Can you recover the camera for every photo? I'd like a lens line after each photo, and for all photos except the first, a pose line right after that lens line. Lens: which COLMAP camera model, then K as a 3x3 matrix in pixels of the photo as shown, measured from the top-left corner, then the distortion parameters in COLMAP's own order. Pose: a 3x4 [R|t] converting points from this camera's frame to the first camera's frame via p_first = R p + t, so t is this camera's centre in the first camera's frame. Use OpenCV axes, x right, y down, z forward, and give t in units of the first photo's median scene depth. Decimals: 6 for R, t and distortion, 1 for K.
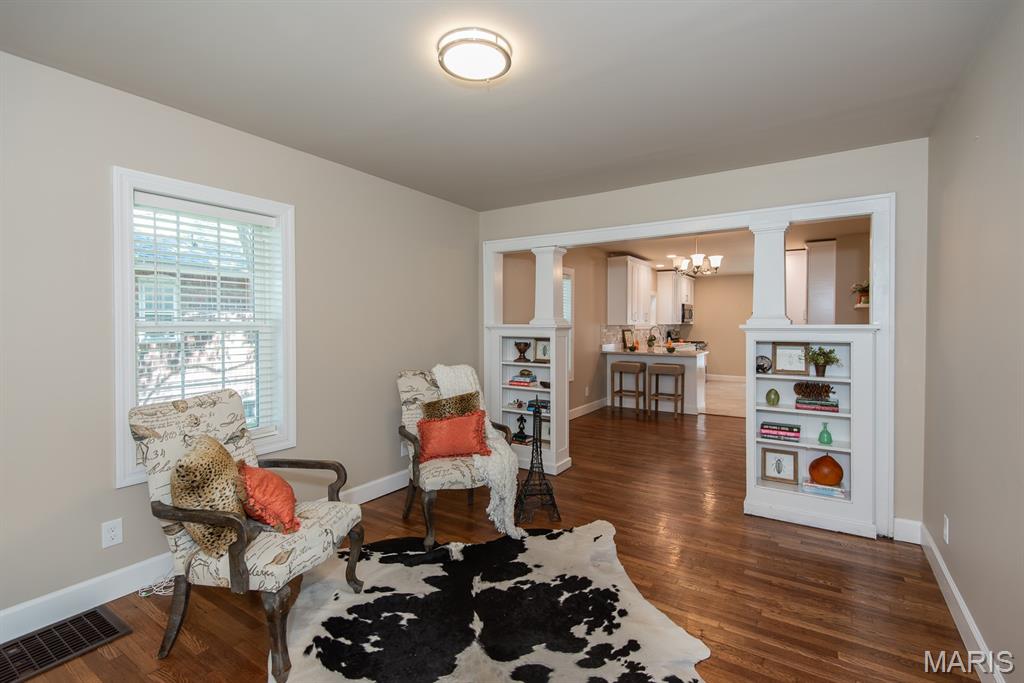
lens RADIAL K [[475.0, 0, 512.2], [0, 475.0, 336.1], [0, 0, 1]] dist [0.040252, -0.022428]
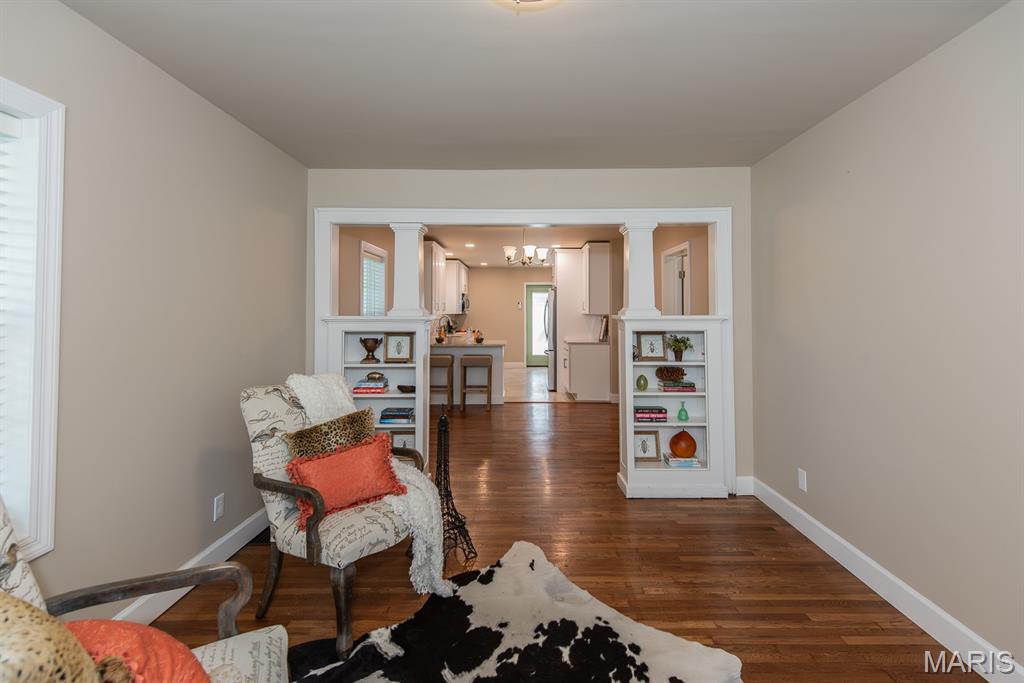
lens RADIAL K [[489.7, 0, 523.1], [0, 489.7, 300.9], [0, 0, 1]] dist [0.015553, -0.001200]
pose [[0.838686, 0.010364, 0.544516, -0.294105], [0.016490, 0.998877, -0.044412, -0.012125], [-0.544365, 0.046227, 0.837574, 0.223841]]
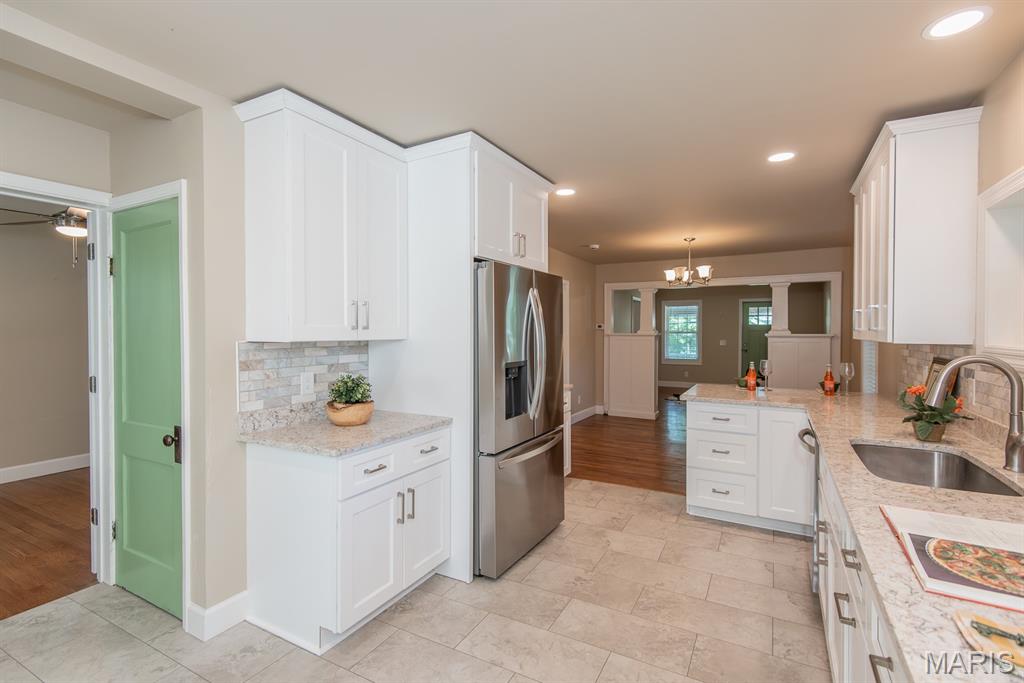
lens RADIAL K [[475.0, 0, 512.2], [0, 475.0, 336.1], [0, 0, 1]] dist [0.040252, -0.022428]
pose [[-0.997565, -0.001525, -0.069730, 1.349708], [-0.004414, 0.999138, 0.041289, -0.099409], [0.069607, 0.041496, -0.996711, 3.240142]]
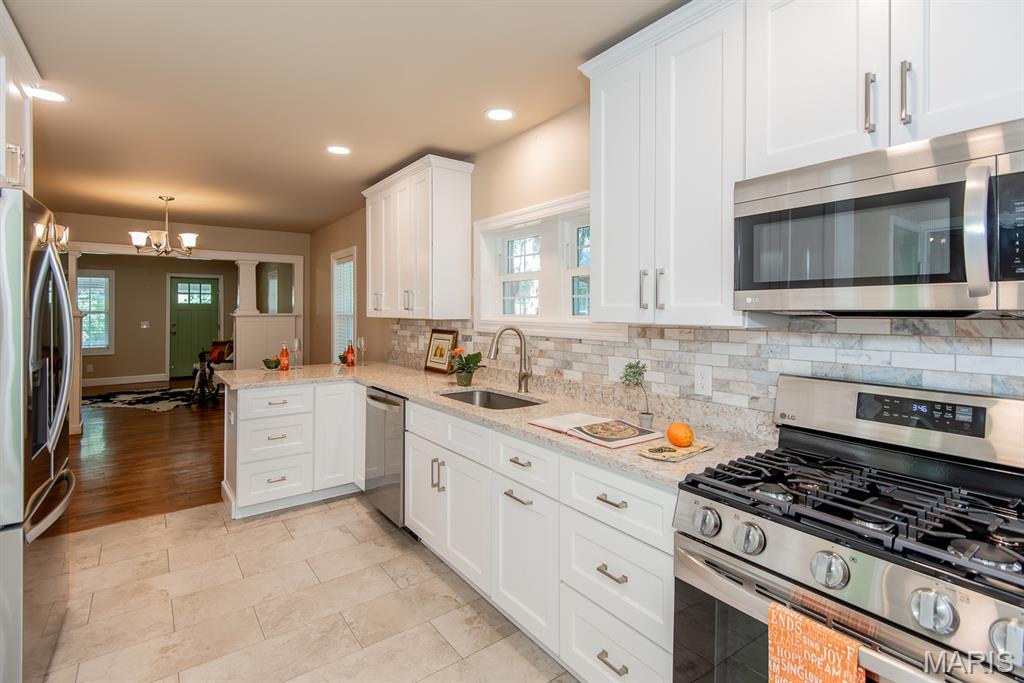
lens RADIAL K [[493.5, 0, 539.9], [0, 493.5, 309.7], [0, 0, 1]] dist [0.001962, -0.000165]
pose [[-0.316713, -0.003390, -0.948515, 1.605463], [-0.029961, 0.999530, 0.006431, -0.093625], [0.948048, 0.030455, -0.316666, 3.080365]]
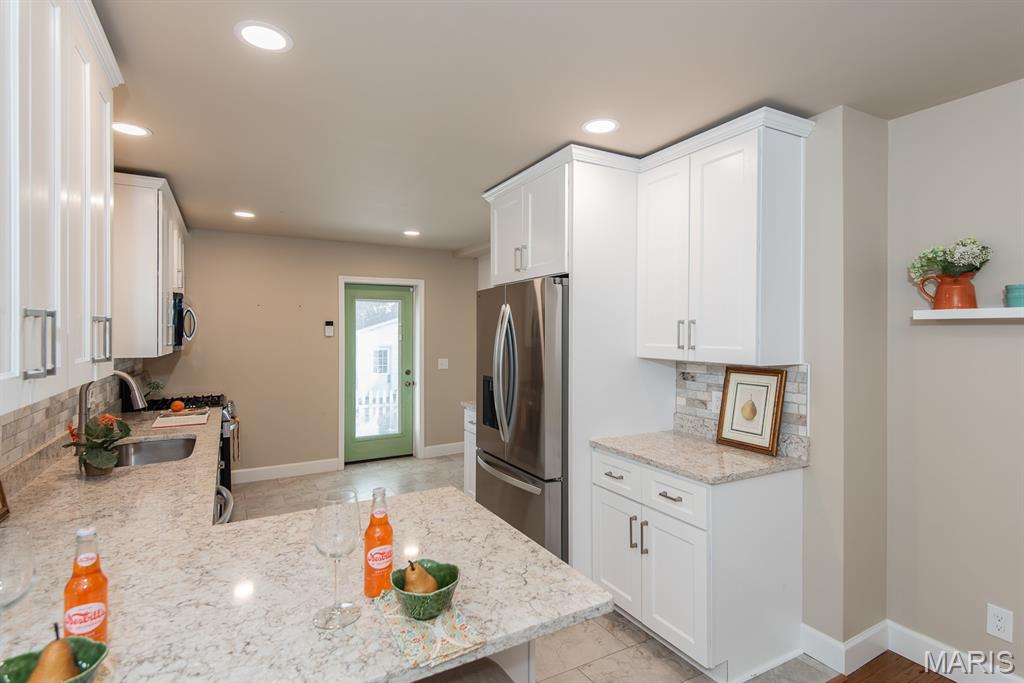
lens RADIAL K [[512.1, 0, 516.3], [0, 512.1, 332.6], [0, 0, 1]] dist [0.012656, -0.001006]
pose [[0.463444, -0.002283, 0.886123, 0.450914], [0.025465, 0.999618, -0.010742, -0.091182], [-0.885760, 0.027544, 0.463325, 1.917578]]
